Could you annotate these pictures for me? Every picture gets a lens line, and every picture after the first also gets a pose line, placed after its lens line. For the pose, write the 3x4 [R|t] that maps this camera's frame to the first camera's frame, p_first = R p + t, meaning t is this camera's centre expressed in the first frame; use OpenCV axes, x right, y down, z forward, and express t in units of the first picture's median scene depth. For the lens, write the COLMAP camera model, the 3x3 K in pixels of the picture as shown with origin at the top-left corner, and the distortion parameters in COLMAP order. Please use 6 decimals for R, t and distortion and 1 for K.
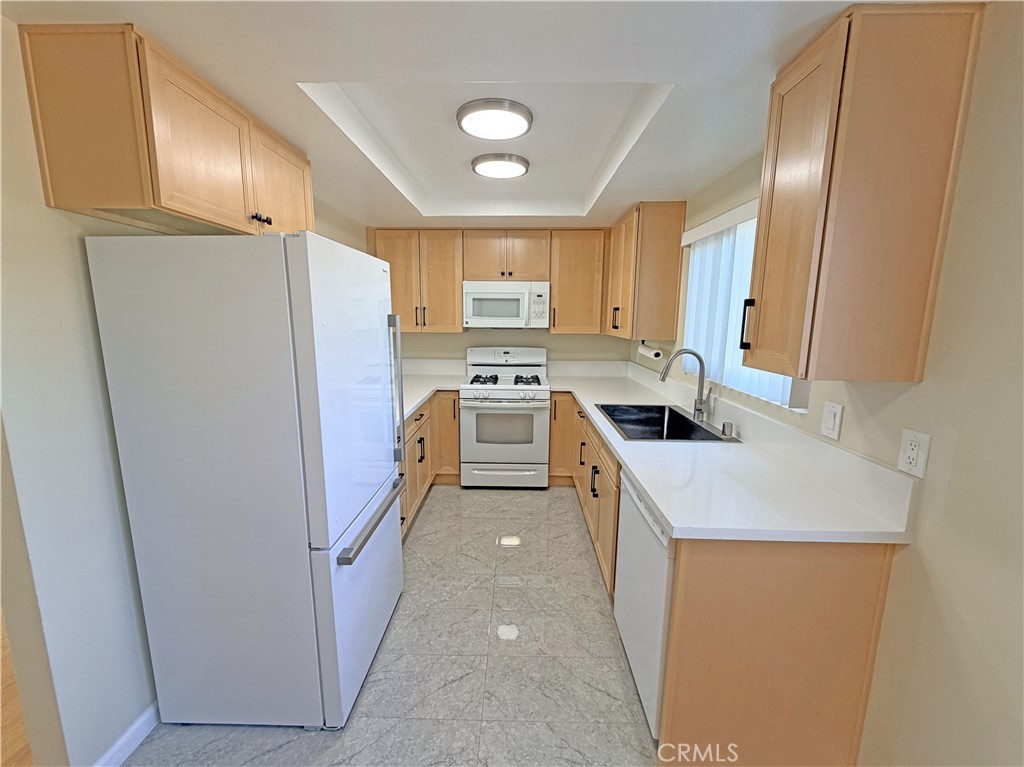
lens RADIAL K [[407.8, 0, 504.9], [0, 407.8, 381.6], [0, 0, 1]] dist [-0.000520, 0.000465]
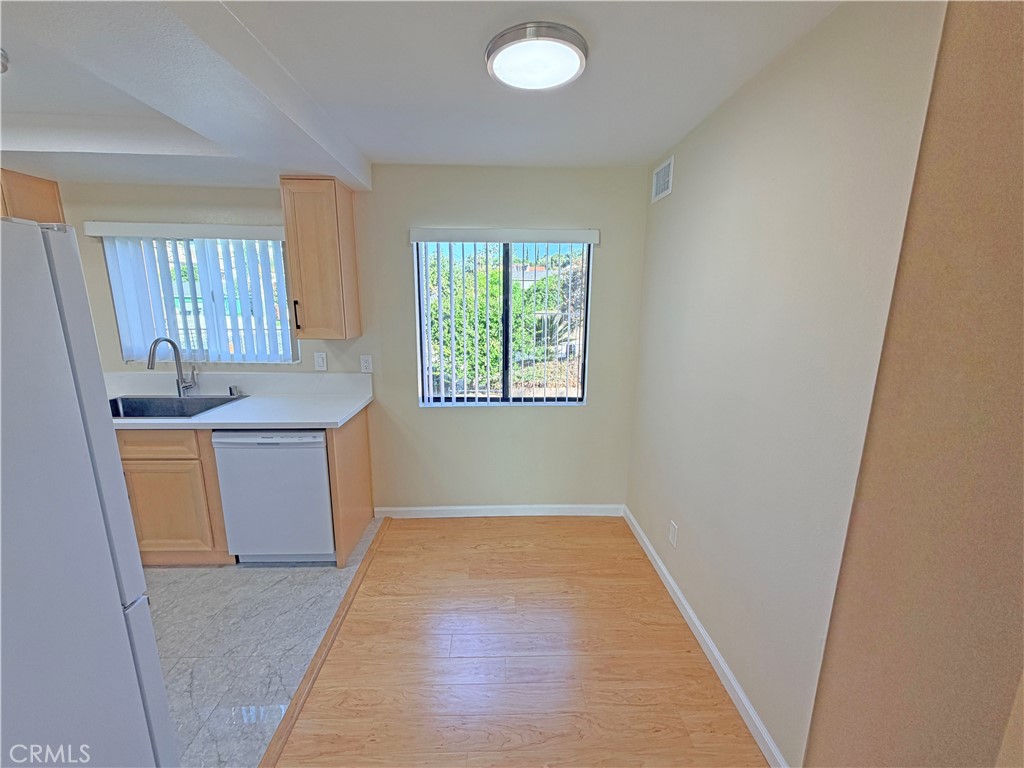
lens RADIAL K [[407.8, 0, 505.4], [0, 407.8, 381.0], [0, 0, 1]] dist [-0.000520, 0.000465]
pose [[-0.059457, -0.200735, 0.977840, -1.025379], [0.150454, 0.966580, 0.207572, -0.075701], [-0.986828, 0.159461, -0.027268, 0.158313]]
